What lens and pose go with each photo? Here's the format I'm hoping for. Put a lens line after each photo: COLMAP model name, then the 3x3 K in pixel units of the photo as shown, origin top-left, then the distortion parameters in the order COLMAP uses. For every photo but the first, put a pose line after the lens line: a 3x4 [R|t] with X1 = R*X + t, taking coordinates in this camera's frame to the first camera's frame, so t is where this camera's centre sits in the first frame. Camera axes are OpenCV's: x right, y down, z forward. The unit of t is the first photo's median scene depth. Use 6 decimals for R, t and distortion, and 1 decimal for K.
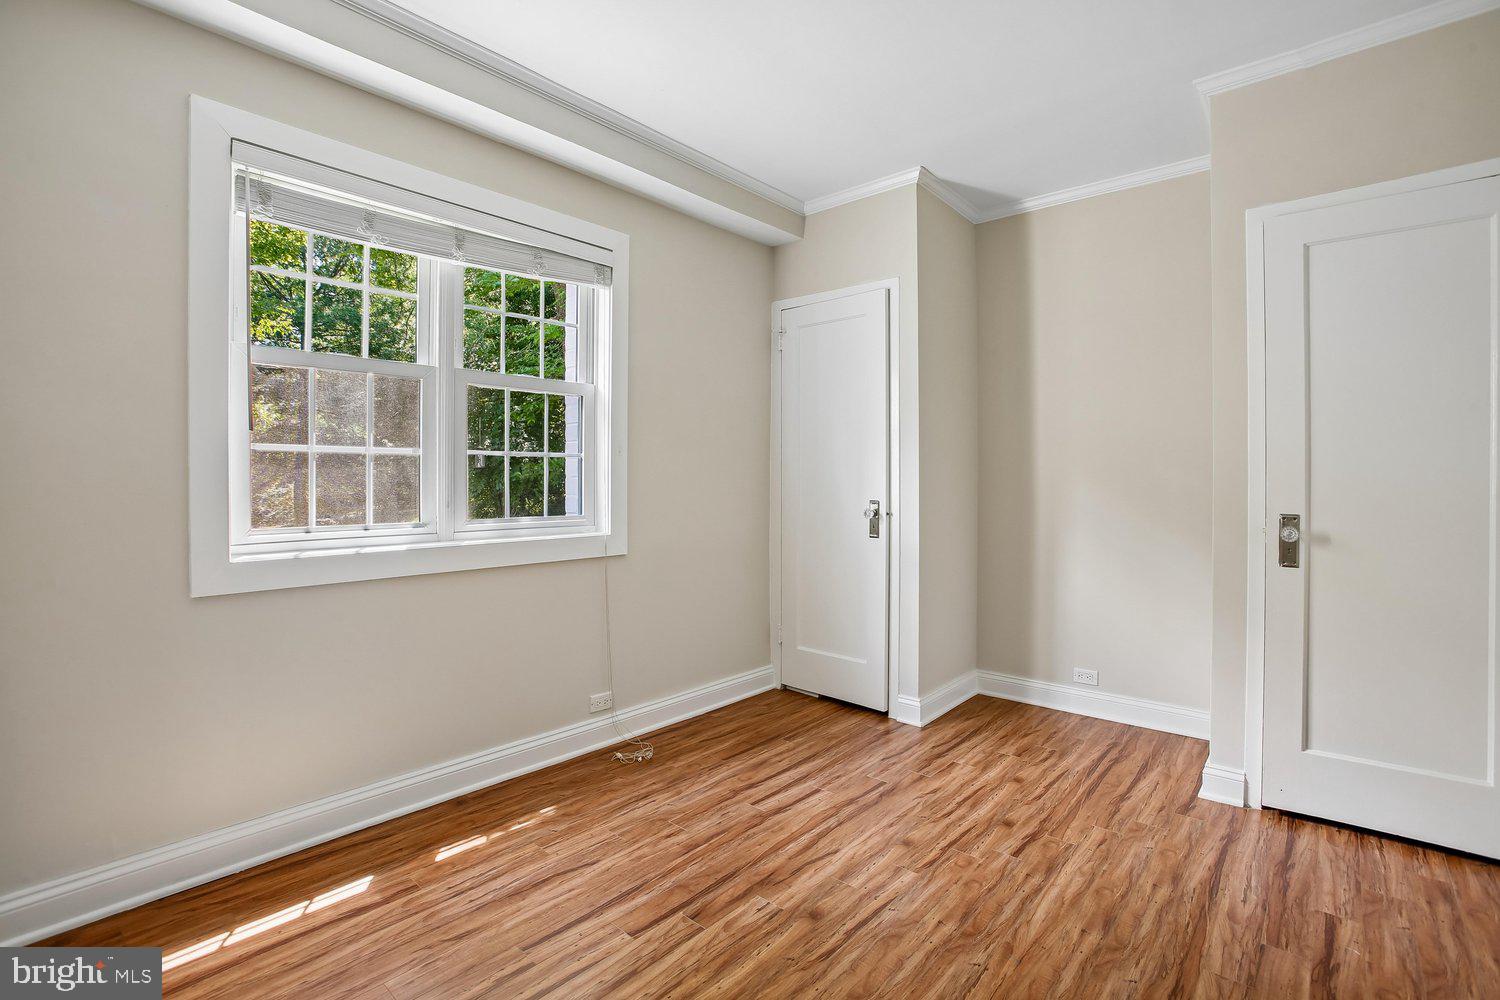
lens RADIAL K [[693.9, 0, 751.3], [0, 693.9, 480.5], [0, 0, 1]] dist [-0.071406, 0.026040]
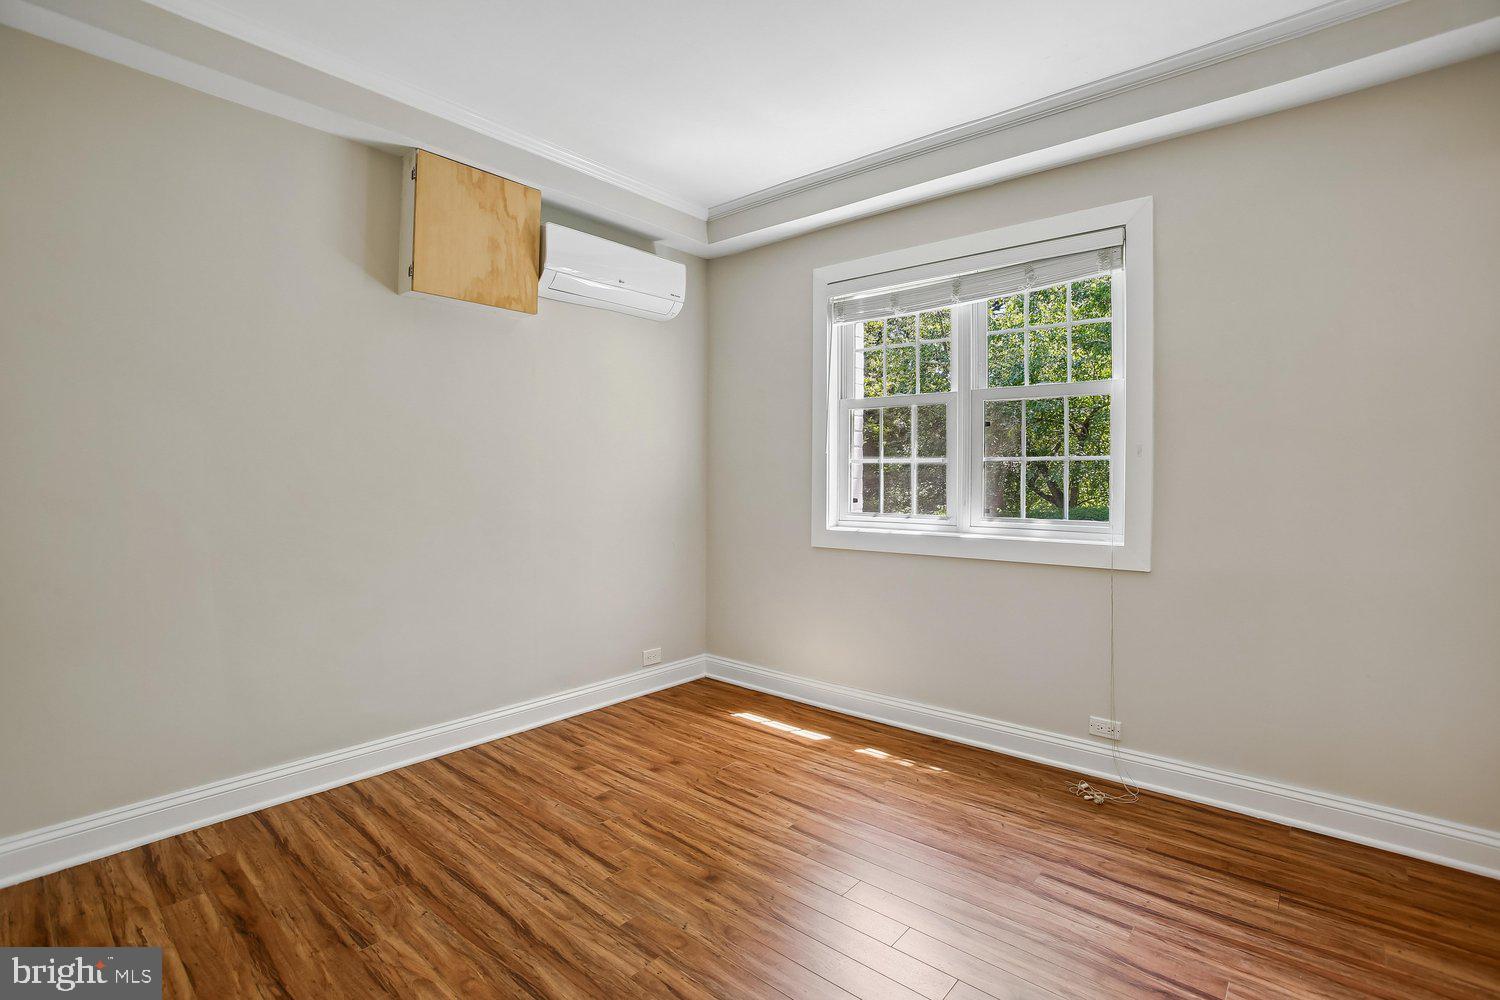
lens RADIAL K [[693.9, 0, 751.3], [0, 693.9, 480.5], [0, 0, 1]] dist [-0.071406, 0.026040]
pose [[0.015121, 0.004165, -0.999877, 0.790687], [-0.005160, 0.999978, 0.004087, -0.008766], [0.999872, 0.005098, 0.015142, 0.609085]]
